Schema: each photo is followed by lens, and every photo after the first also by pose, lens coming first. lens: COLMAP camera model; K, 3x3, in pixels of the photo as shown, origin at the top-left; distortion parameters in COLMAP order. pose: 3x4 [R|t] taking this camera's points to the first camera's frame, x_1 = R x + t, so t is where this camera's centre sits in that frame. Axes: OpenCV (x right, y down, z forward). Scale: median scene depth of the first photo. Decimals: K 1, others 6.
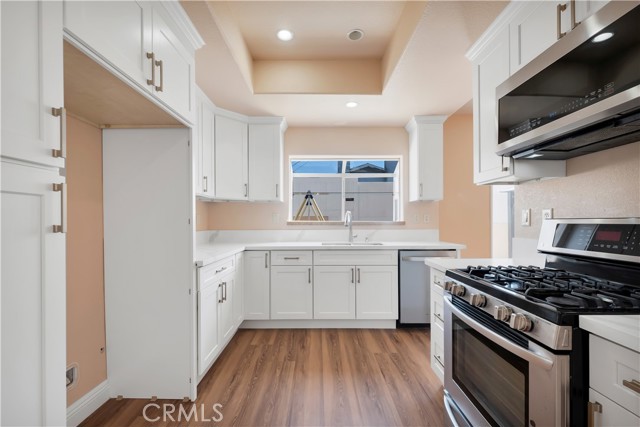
lens RADIAL K [[268.2, 0, 321.3], [0, 268.2, 216.7], [0, 0, 1]] dist [0.010651, -0.000958]
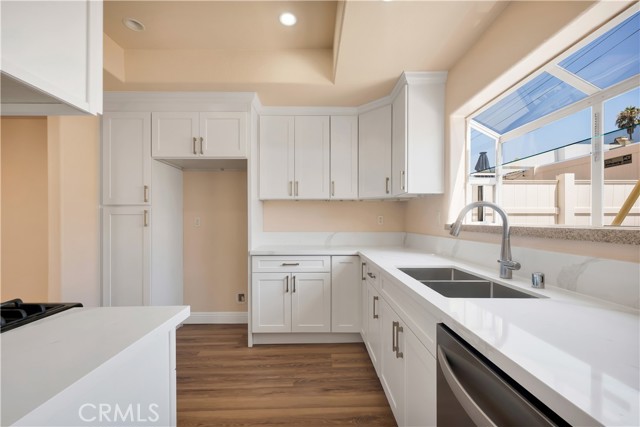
lens RADIAL K [[268.2, 0, 318.1], [0, 268.2, 220.5], [0, 0, 1]] dist [0.010651, -0.000958]
pose [[0.007404, 0.000777, -0.999972, 0.678014], [0.008408, 0.999964, 0.000839, 0.008717], [0.999937, -0.008414, 0.007397, 0.960131]]
